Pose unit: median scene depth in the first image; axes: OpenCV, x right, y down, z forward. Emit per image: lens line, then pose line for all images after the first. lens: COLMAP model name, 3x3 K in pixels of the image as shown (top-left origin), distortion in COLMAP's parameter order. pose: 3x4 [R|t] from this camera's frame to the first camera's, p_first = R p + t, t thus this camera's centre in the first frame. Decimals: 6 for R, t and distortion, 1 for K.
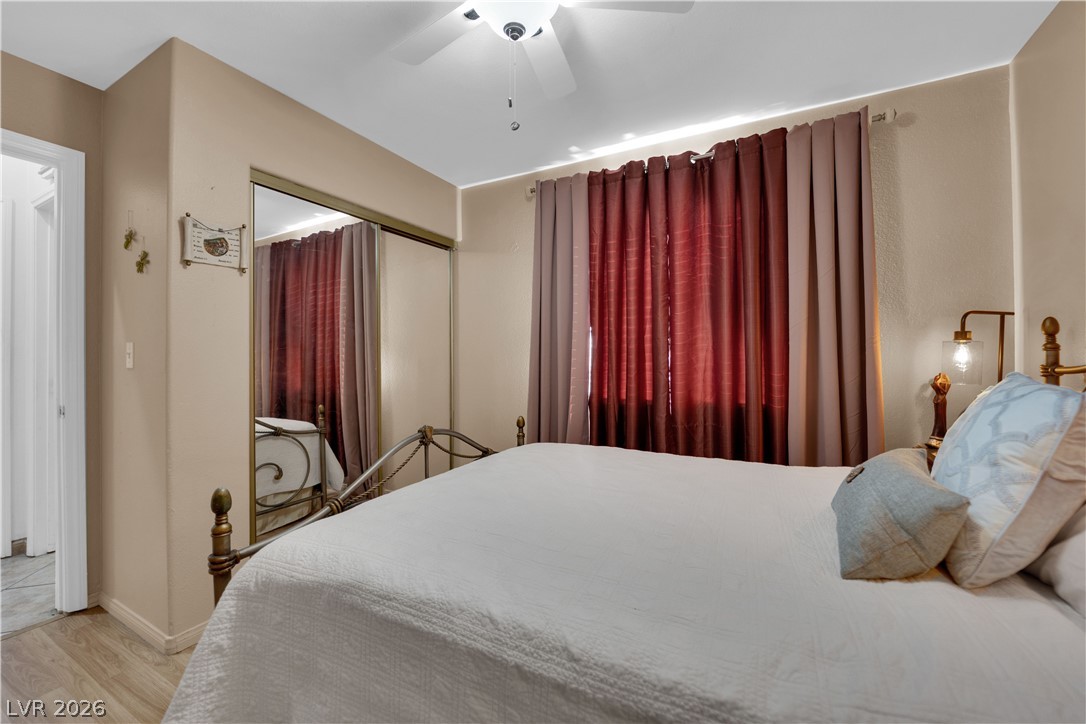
lens RADIAL K [[437.1, 0, 540.6], [0, 437.1, 362.1], [0, 0, 1]] dist [0.000170, -0.000357]
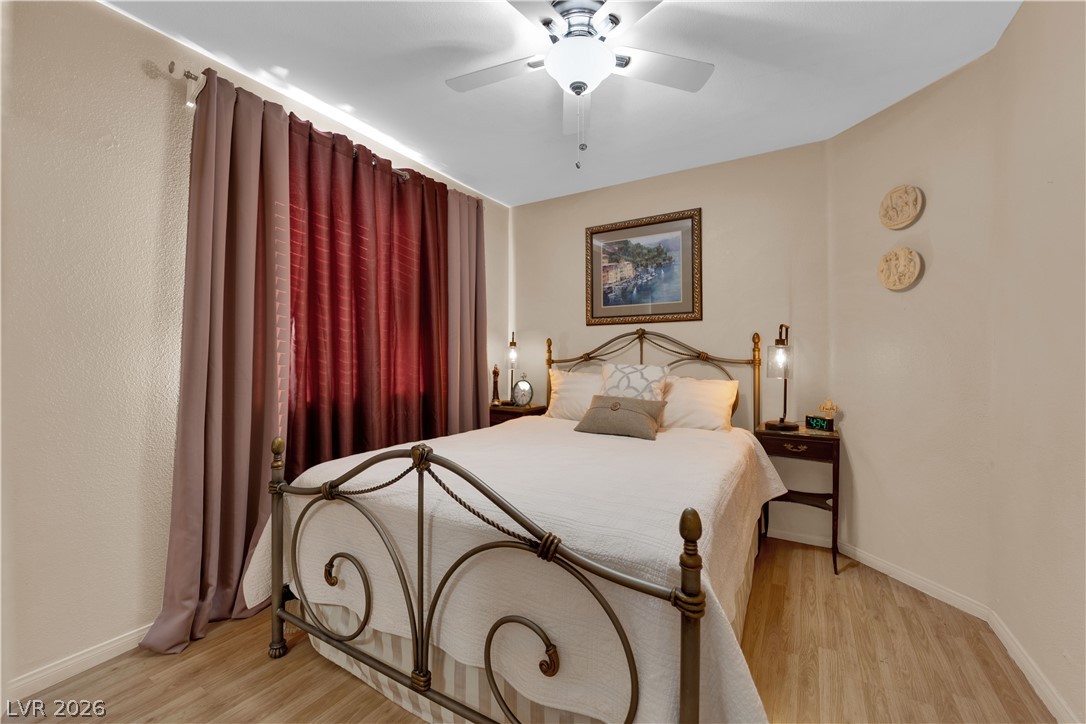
lens RADIAL K [[437.1, 0, 543.3], [0, 437.1, 353.3], [0, 0, 1]] dist [0.000170, -0.000357]
pose [[0.048700, 0.010724, 0.998756, -0.708969], [0.006339, 0.999919, -0.011046, 0.000210], [-0.998793, 0.006869, 0.048628, 0.587154]]
